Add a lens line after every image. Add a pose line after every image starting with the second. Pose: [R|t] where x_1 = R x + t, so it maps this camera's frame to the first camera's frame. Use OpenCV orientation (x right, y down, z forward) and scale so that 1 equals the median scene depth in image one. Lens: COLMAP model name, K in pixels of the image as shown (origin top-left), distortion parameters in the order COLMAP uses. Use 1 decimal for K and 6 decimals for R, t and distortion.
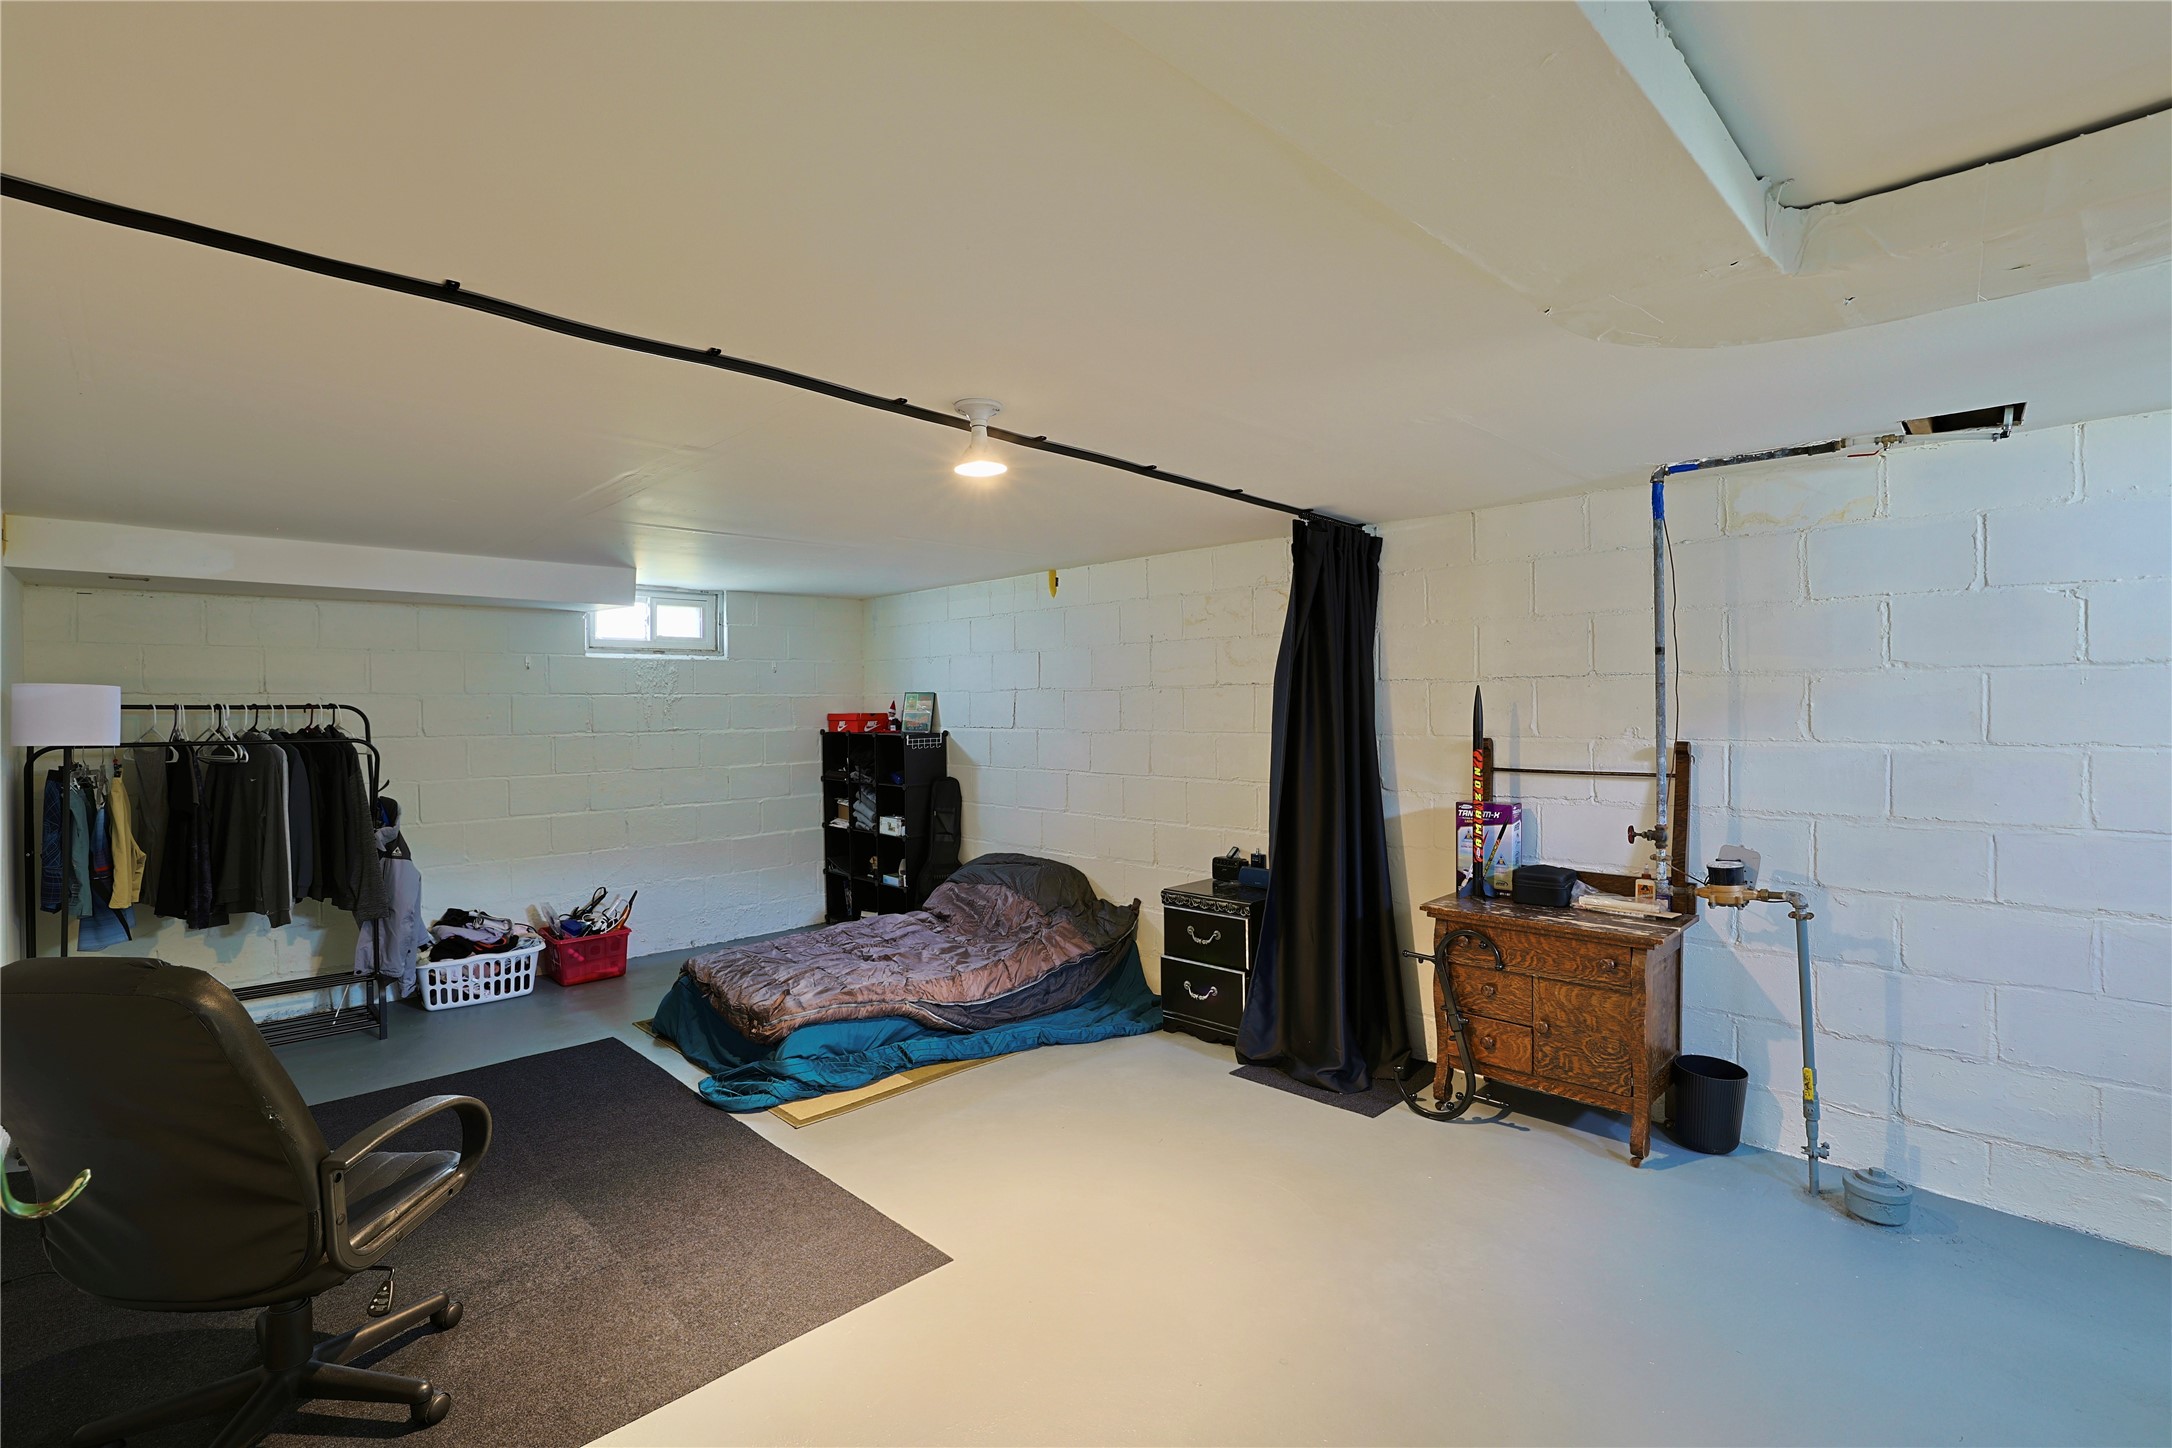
lens RADIAL K [[984.3, 0, 1086.8], [0, 984.3, 714.9], [0, 0, 1]] dist [-0.047839, 0.017987]
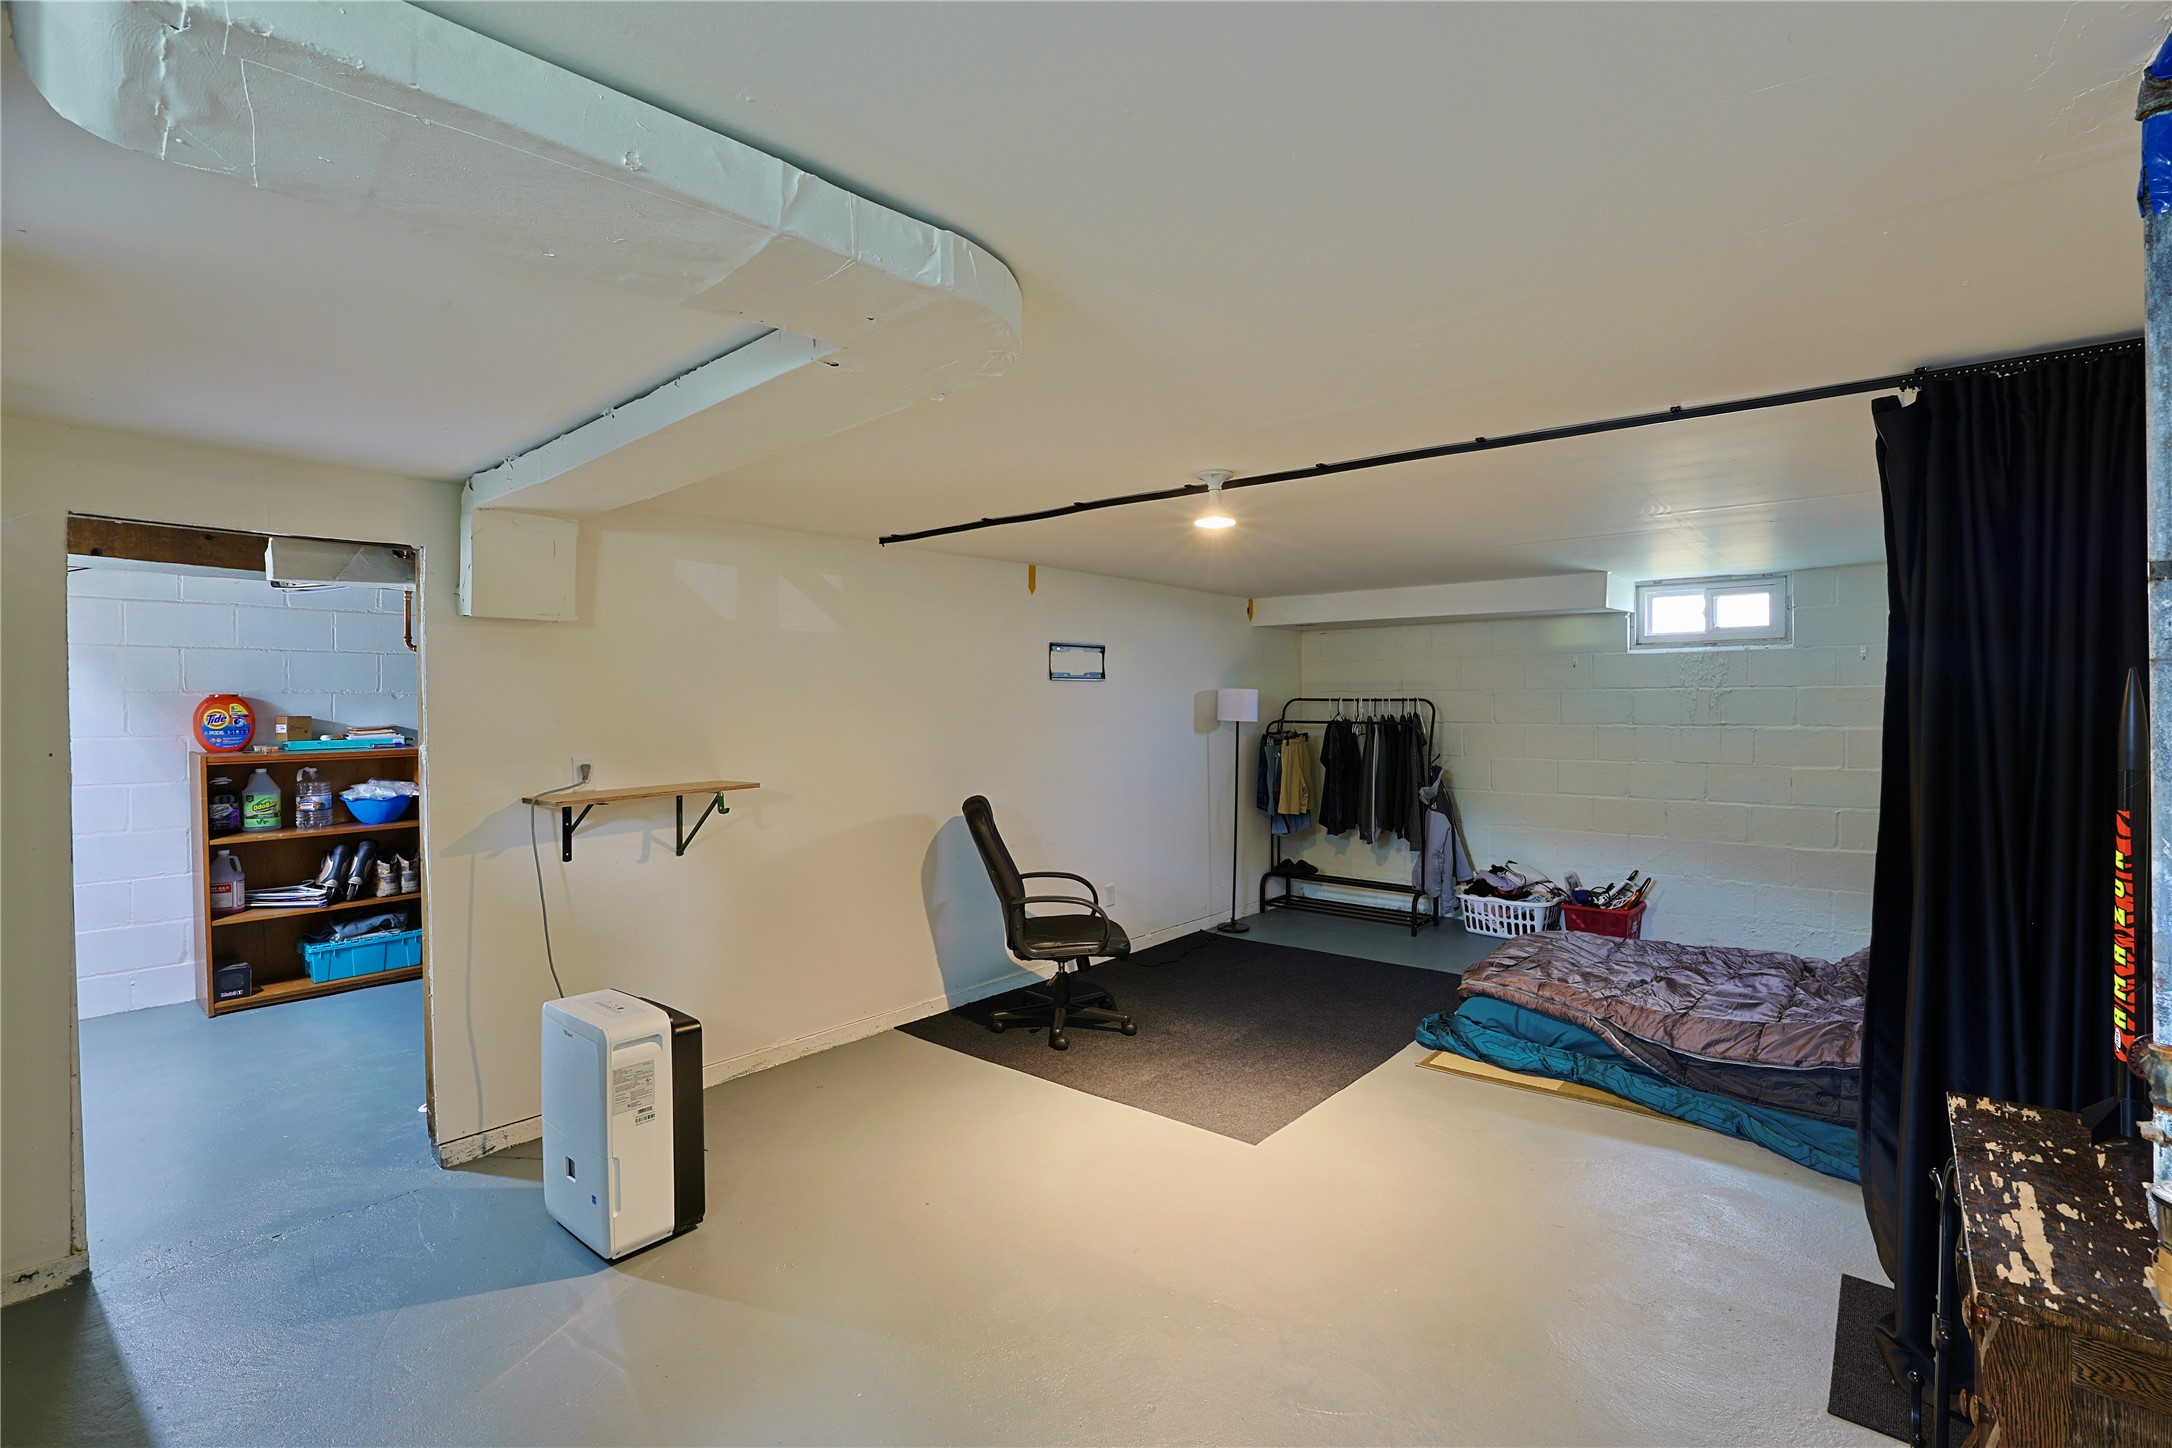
lens RADIAL K [[984.3, 0, 1084.7], [0, 984.3, 720.2], [0, 0, 1]] dist [-0.047839, 0.017987]
pose [[0.084130, 0.024979, -0.996142, 0.585449], [-0.005186, 0.999683, 0.024630, -0.010841], [0.996441, 0.003093, 0.084233, 0.360811]]
